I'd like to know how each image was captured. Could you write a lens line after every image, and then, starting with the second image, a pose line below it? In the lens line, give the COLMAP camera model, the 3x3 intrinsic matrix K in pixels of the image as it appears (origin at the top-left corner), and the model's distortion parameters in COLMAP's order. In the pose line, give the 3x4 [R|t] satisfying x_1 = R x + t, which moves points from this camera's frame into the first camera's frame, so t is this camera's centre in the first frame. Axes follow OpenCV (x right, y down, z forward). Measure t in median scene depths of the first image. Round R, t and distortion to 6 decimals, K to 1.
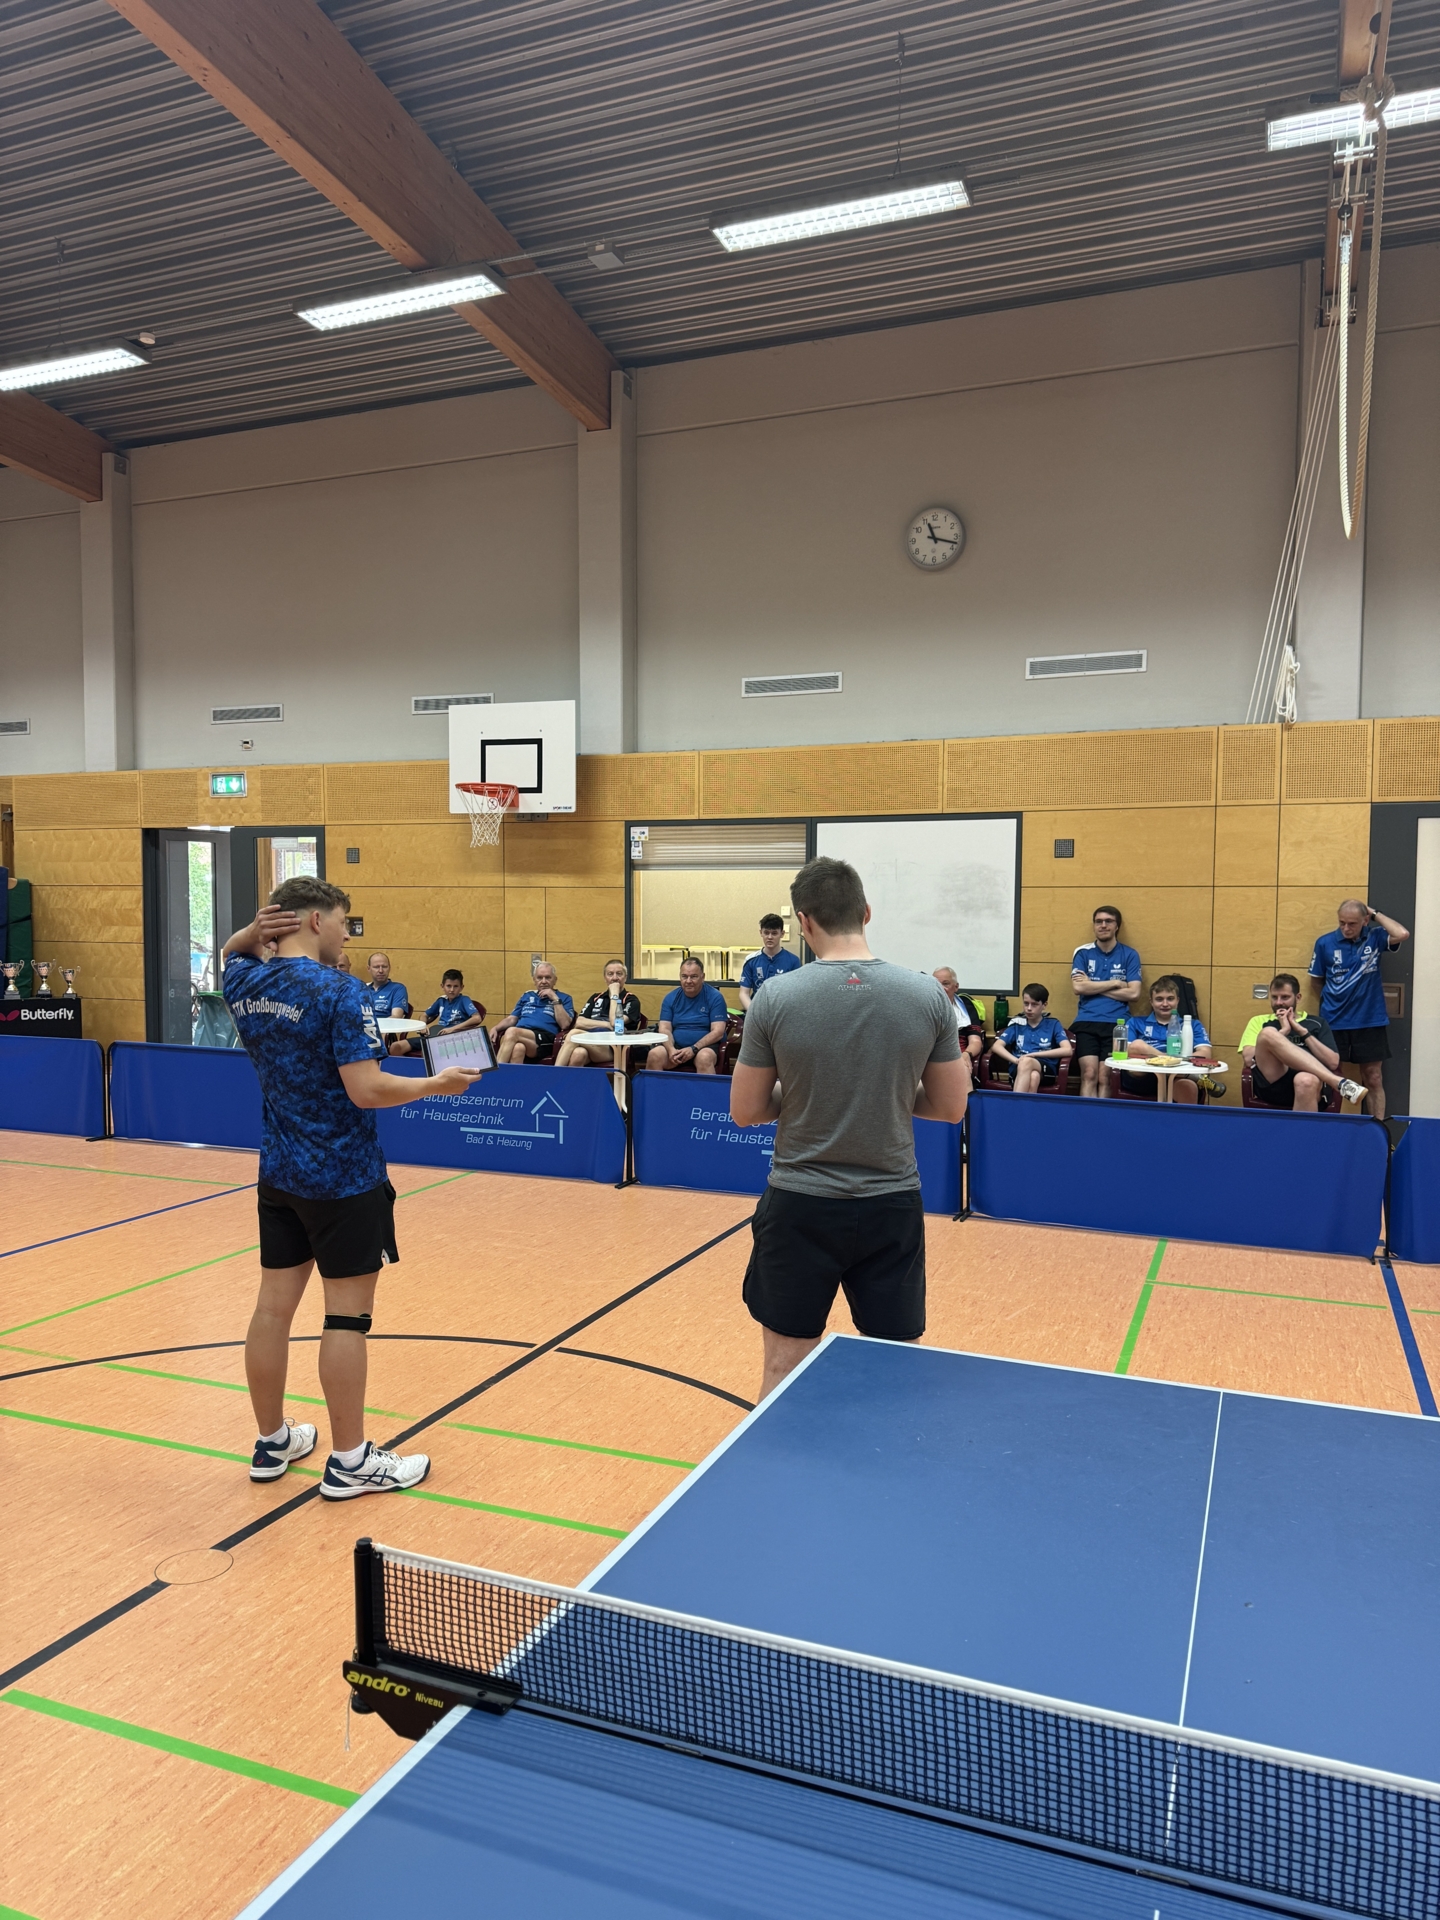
lens RADIAL K [[1362.1, 0, 707.1], [0, 1362.1, 949.4], [0, 0, 1]] dist [0.202612, -0.365393]
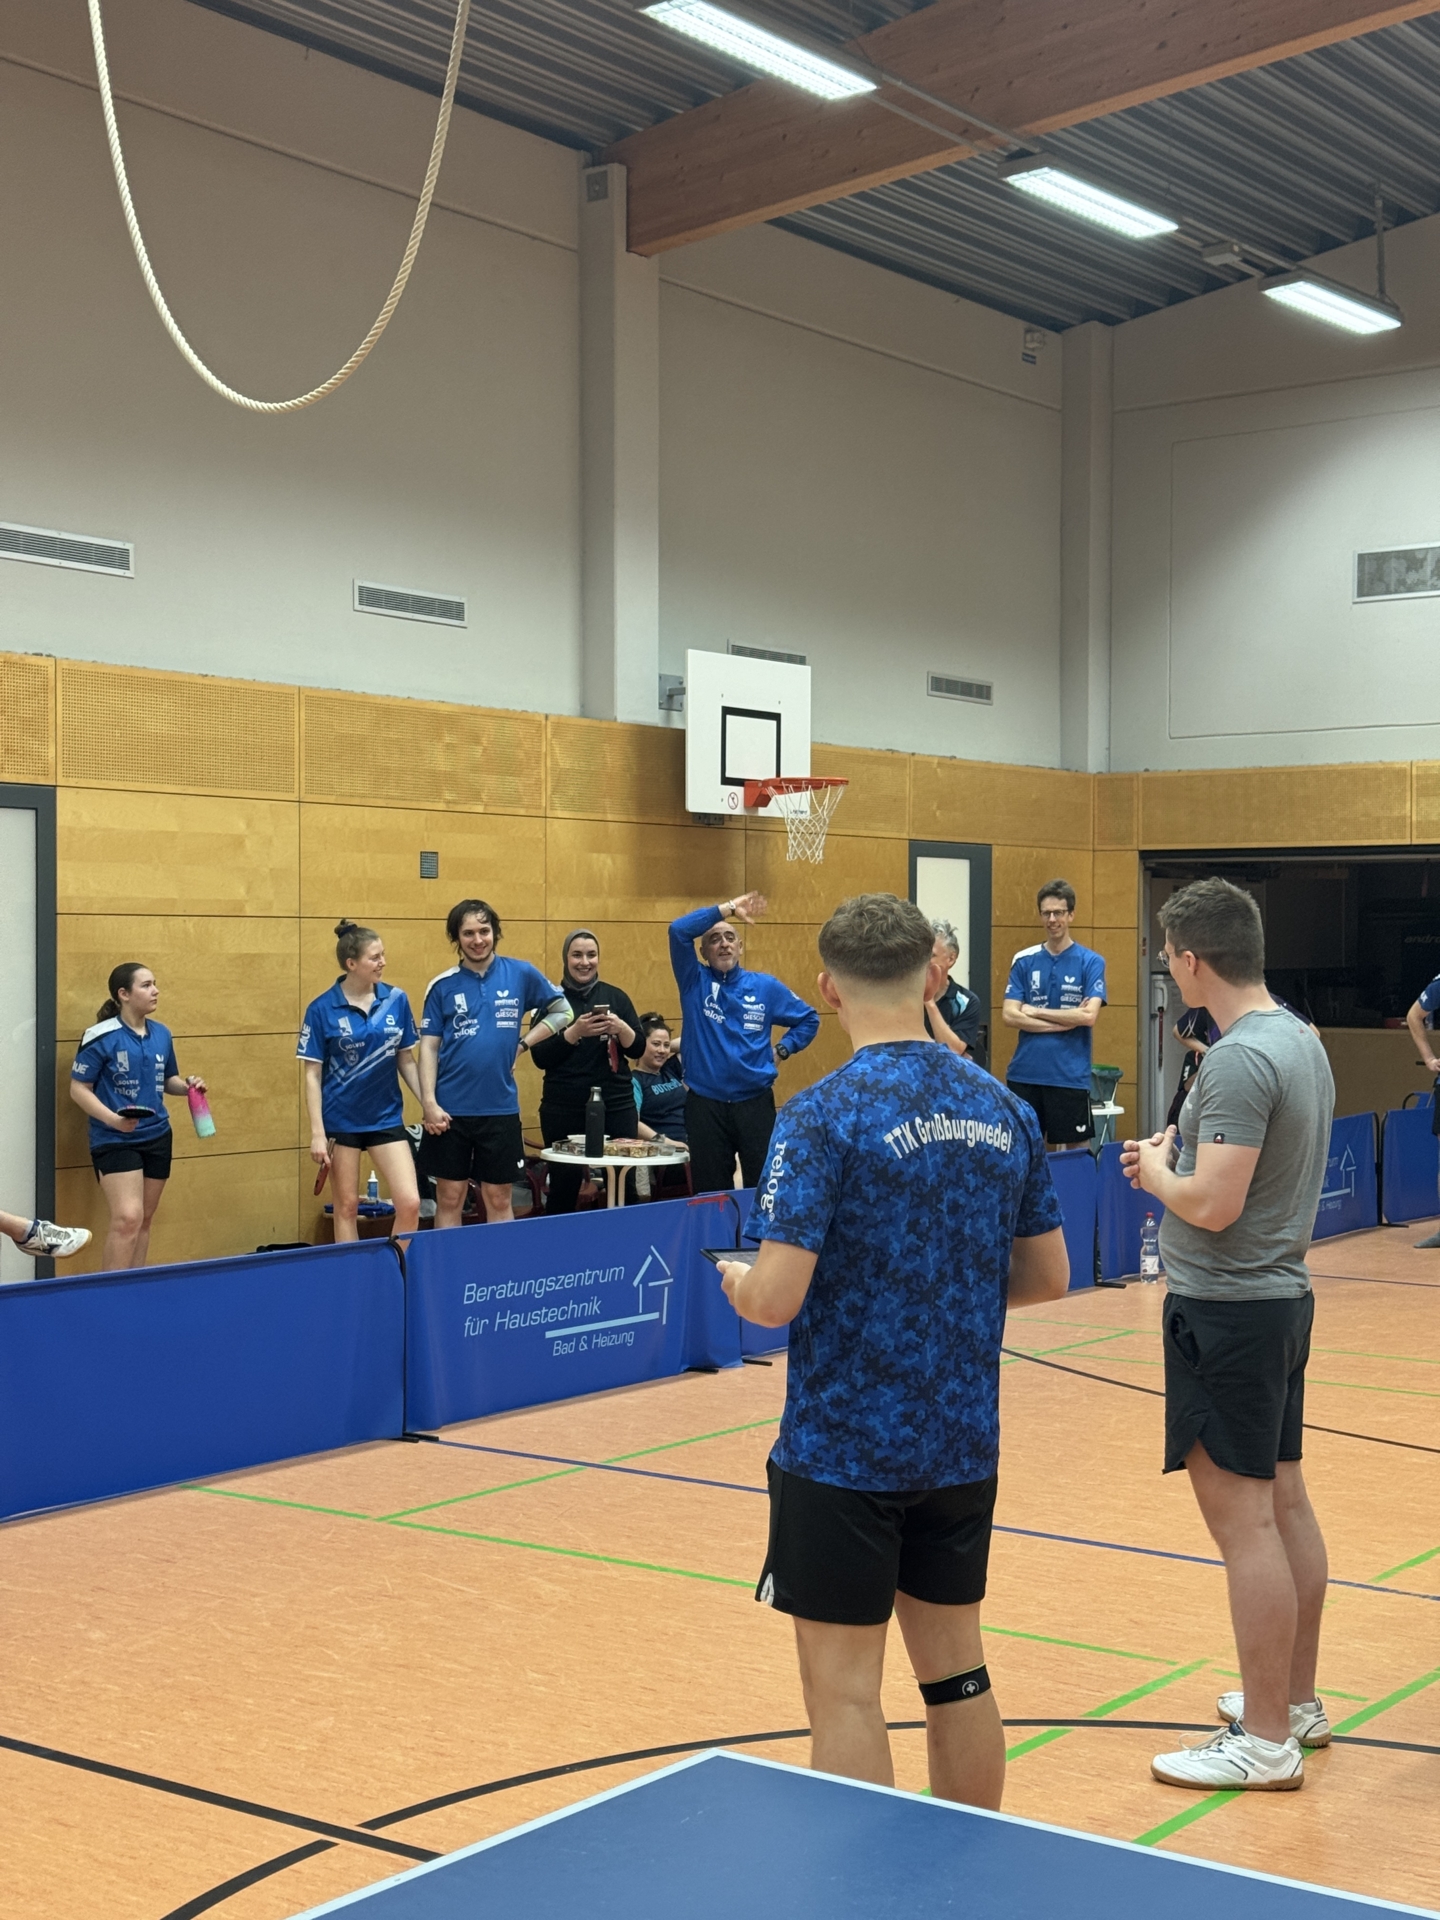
lens RADIAL K [[2703.3, 0, 720.0], [0, 2703.3, 960.0], [0, 0, 1]] dist [0.087239, -0.045430]
pose [[0.237164, -0.010845, 0.971409, -0.634396], [0.032596, 0.999463, 0.003201, -0.016750], [-0.970923, 0.030905, 0.237390, 0.380925]]
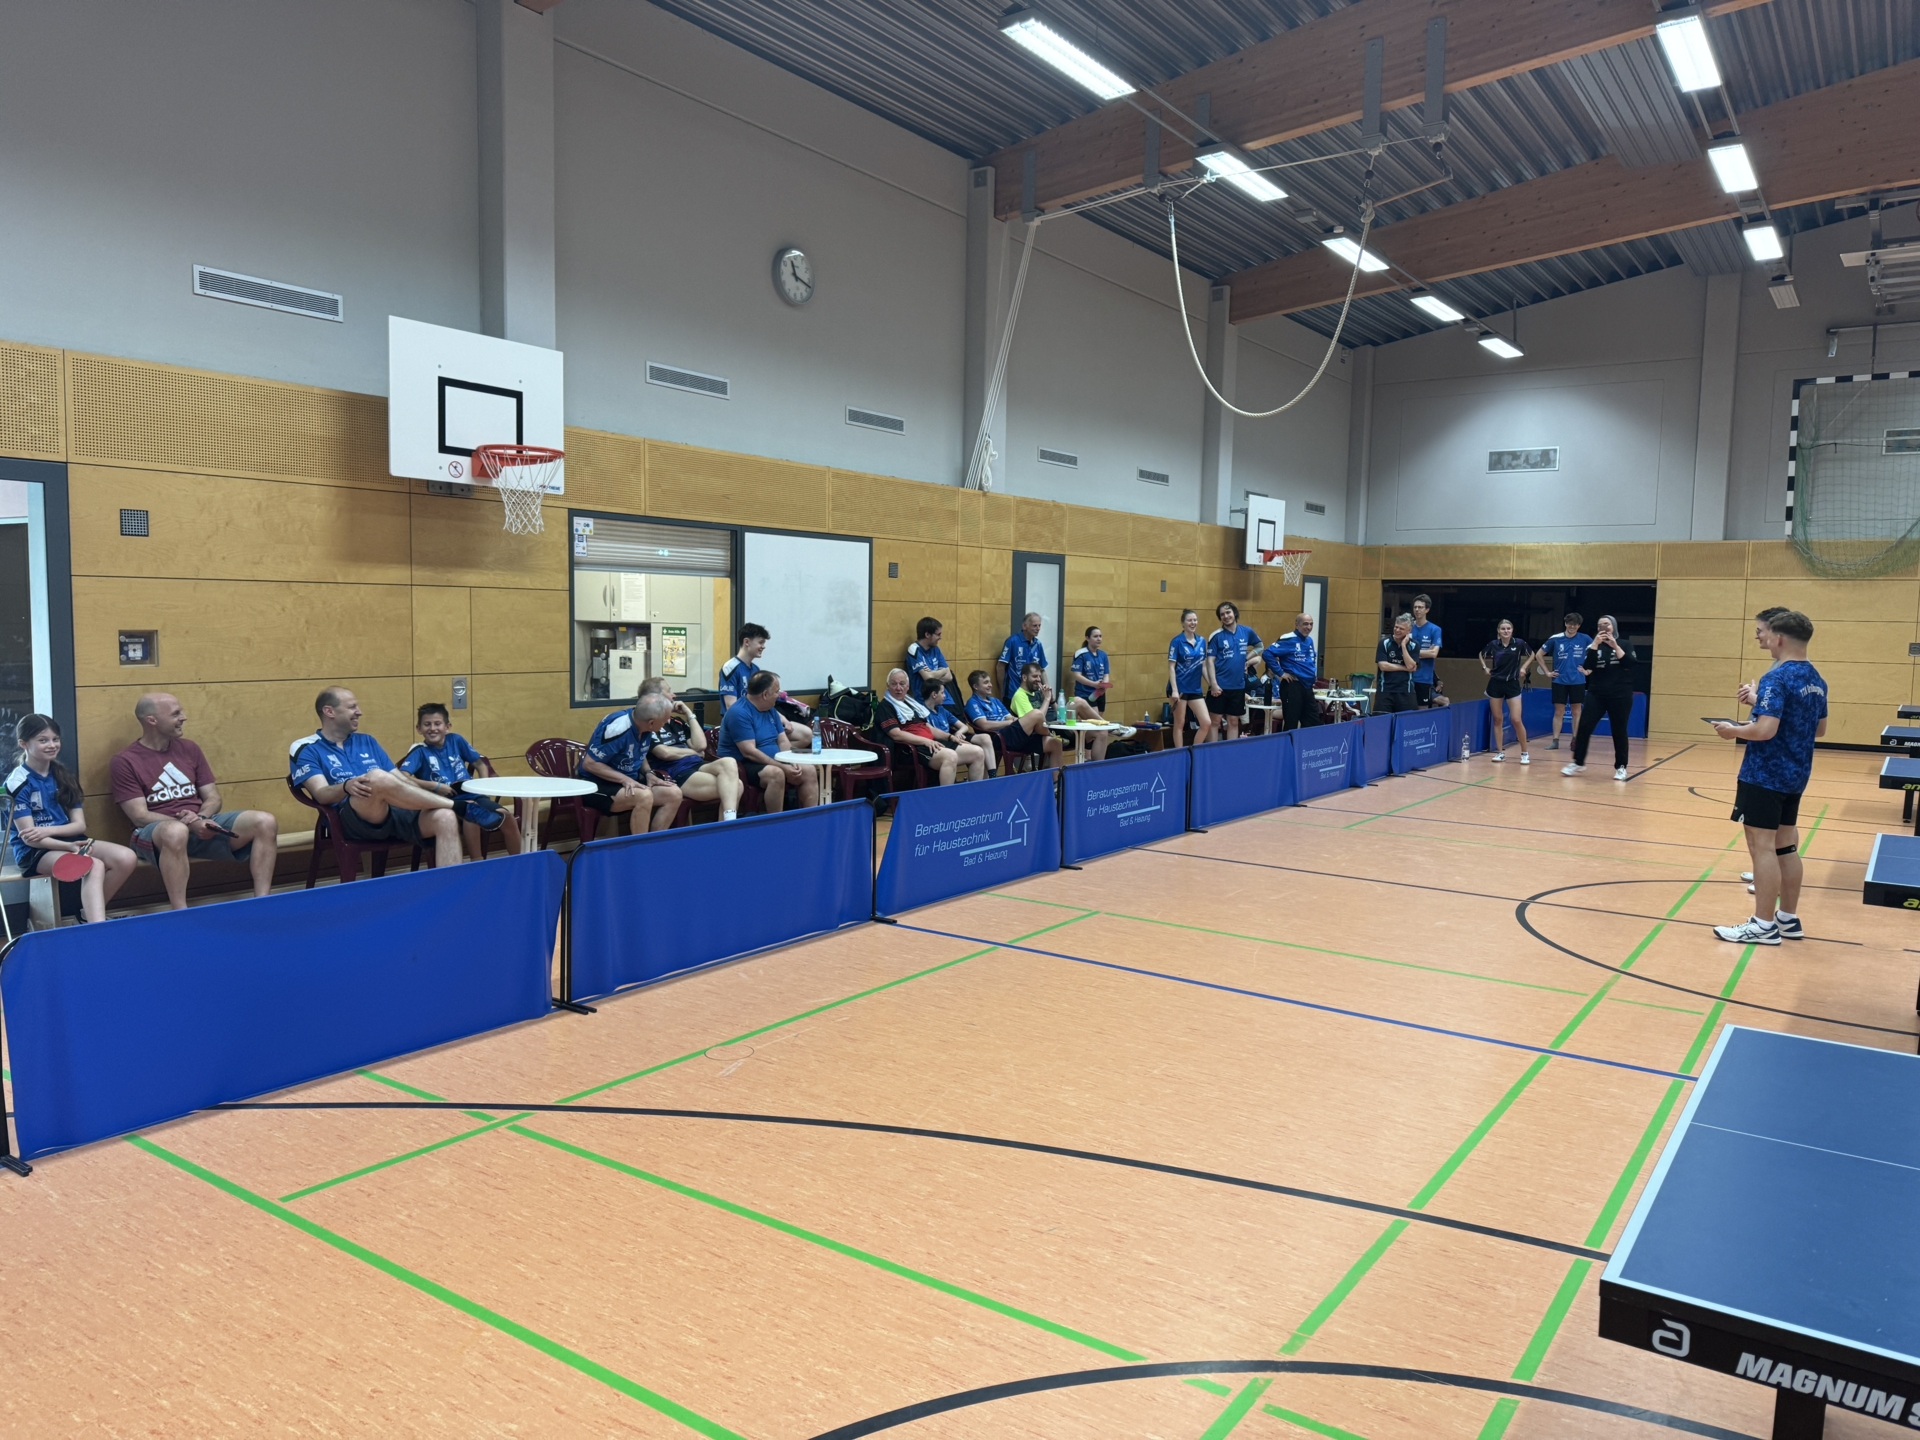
lens RADIAL K [[1362.1, 0, 960.0], [0, 1362.1, 720.0], [0, 0, 1]] dist [0.202612, -0.365393]
pose [[0.201902, -0.079918, 0.976140, -1.123296], [0.013997, 0.996799, 0.078714, -0.040308], [-0.979306, -0.002229, 0.202374, 0.810068]]
